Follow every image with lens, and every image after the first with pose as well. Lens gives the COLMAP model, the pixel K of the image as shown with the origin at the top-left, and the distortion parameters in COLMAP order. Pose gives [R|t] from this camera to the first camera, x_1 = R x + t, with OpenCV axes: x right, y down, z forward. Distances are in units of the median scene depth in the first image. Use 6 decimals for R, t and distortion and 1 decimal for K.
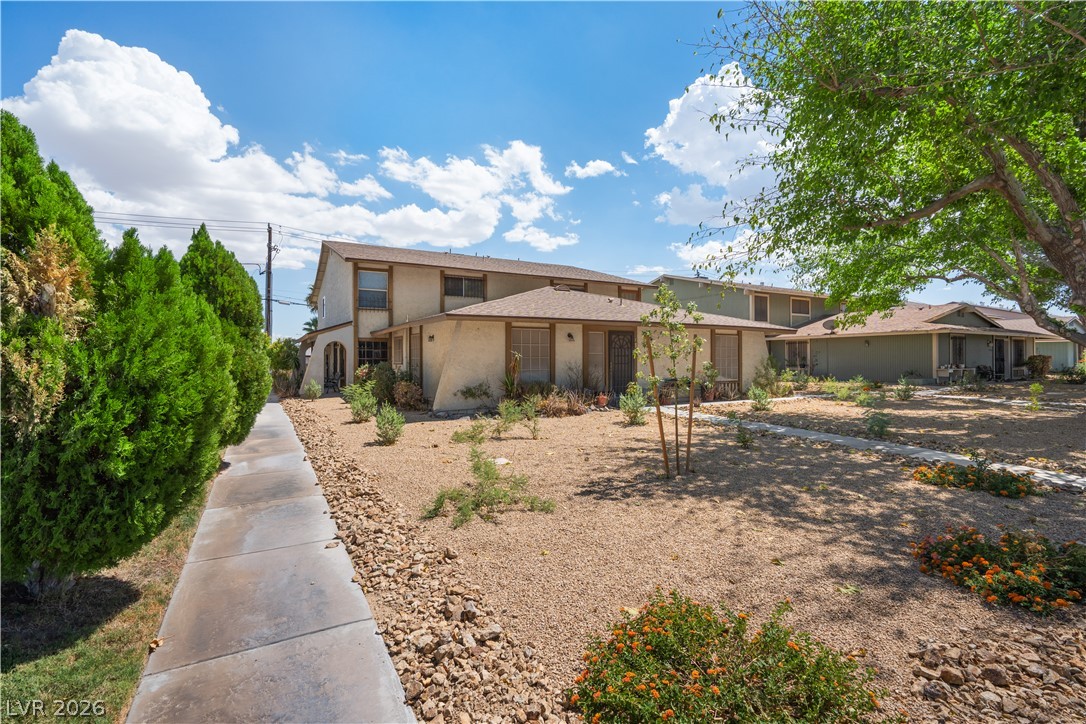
lens RADIAL K [[491.9, 0, 544.1], [0, 491.9, 357.5], [0, 0, 1]] dist [-0.004857, 0.002849]
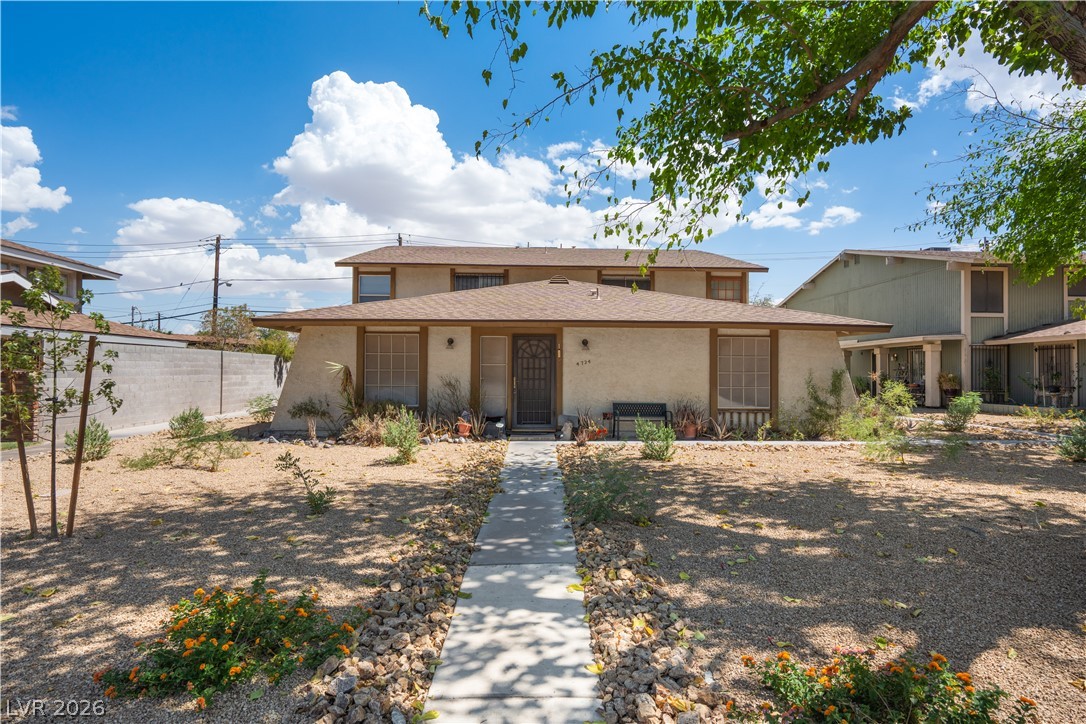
lens RADIAL K [[569.0, 0, 543.2], [0, 569.0, 366.5], [0, 0, 1]] dist [0.005913, 0.000901]
pose [[0.897957, -0.000163, -0.440082, 0.451928], [-0.004589, 0.999942, -0.009734, 0.001188], [0.440058, 0.010760, 0.897905, 0.229573]]
